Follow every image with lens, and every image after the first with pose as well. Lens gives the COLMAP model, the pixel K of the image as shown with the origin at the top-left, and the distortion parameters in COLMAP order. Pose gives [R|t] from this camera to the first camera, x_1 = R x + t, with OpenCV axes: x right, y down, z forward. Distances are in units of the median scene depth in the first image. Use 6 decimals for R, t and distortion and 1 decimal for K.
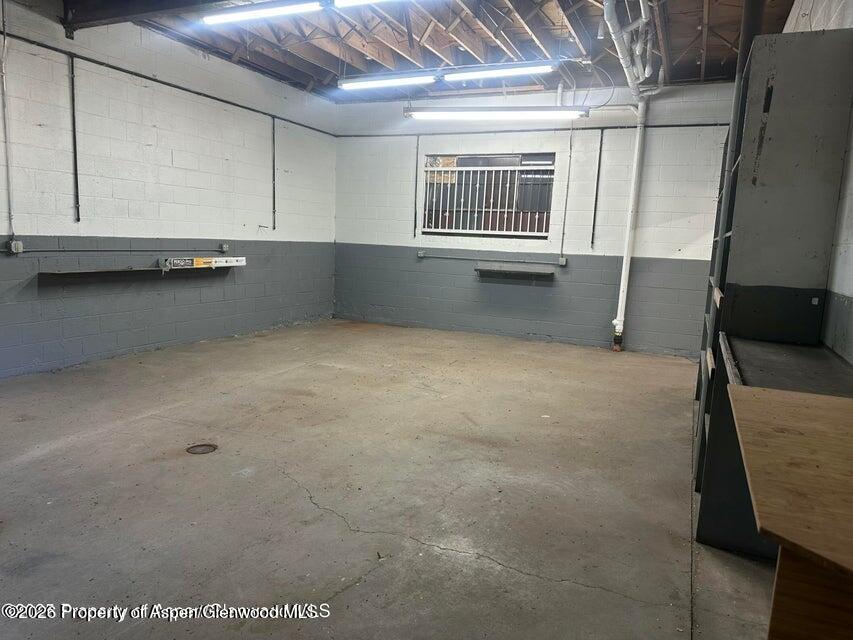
lens RADIAL K [[599.6, 0, 427.3], [0, 599.6, 319.5], [0, 0, 1]] dist [0.042285, -0.052186]
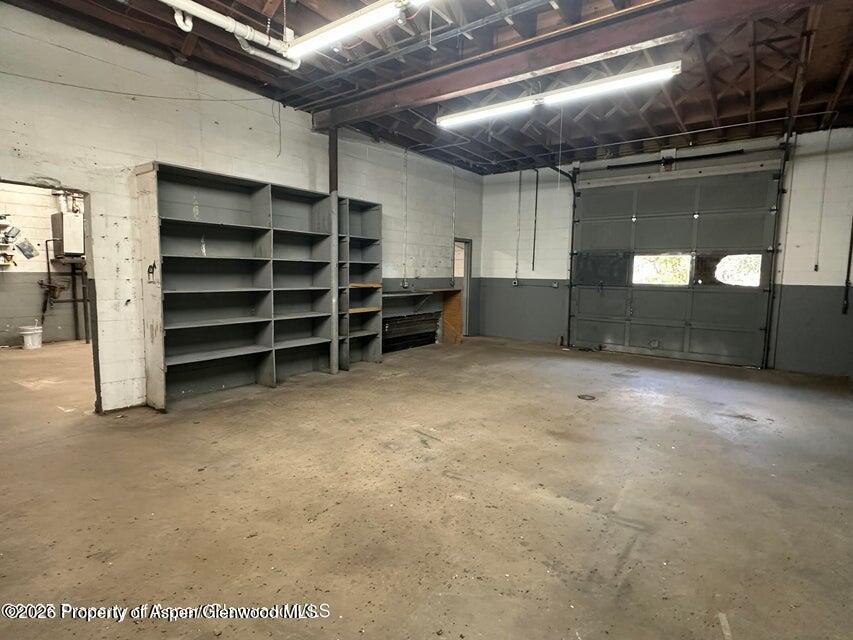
lens RADIAL K [[450.2, 0, 426.0], [0, 450.2, 321.1], [0, 0, 1]] dist [0.001700, 0.000022]
pose [[-0.973520, -0.079000, 0.214517, -0.131225], [-0.025334, 0.969893, 0.242211, -0.216368], [-0.227193, 0.230363, -0.946212, 1.626488]]
